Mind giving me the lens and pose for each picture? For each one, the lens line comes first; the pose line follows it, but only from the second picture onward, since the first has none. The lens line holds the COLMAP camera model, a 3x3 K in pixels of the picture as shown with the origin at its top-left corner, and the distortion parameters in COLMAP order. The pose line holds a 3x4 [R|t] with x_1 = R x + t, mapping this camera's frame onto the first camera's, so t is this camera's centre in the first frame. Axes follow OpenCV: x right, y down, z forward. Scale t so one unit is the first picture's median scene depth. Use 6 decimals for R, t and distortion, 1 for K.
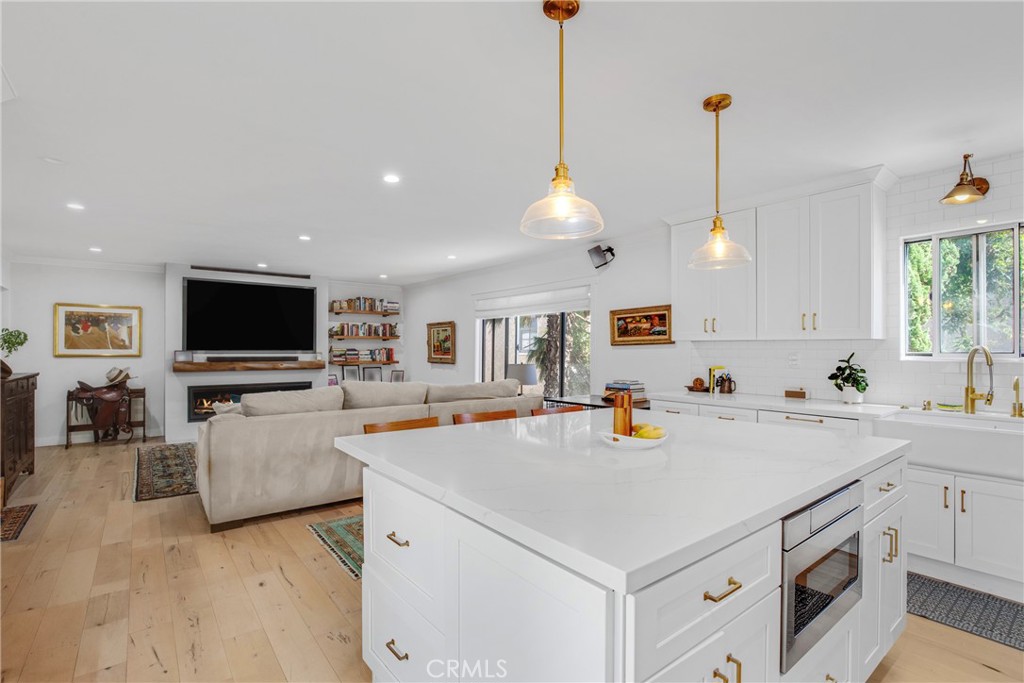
lens RADIAL K [[484.8, 0, 521.8], [0, 484.8, 353.6], [0, 0, 1]] dist [-0.029952, 0.002847]
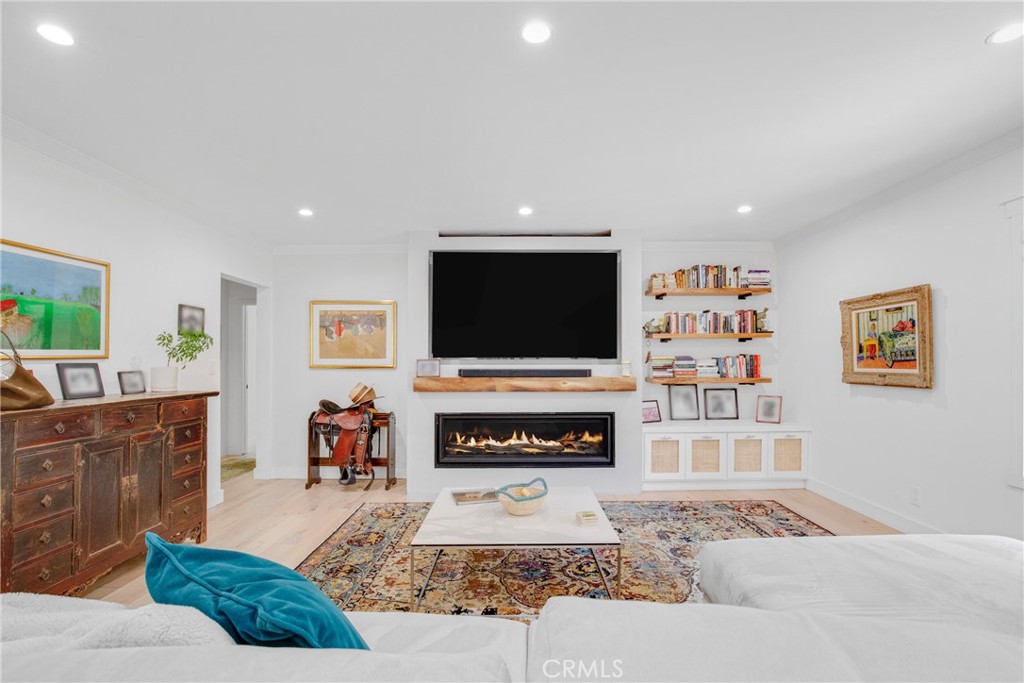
lens RADIAL K [[484.8, 0, 507.5], [0, 484.8, 358.7], [0, 0, 1]] dist [-0.029952, 0.002847]
pose [[0.766581, -0.009197, -0.642082, -0.178120], [-0.000678, 0.999885, -0.015131, 0.002804], [0.642147, 0.012035, 0.766487, 0.524620]]
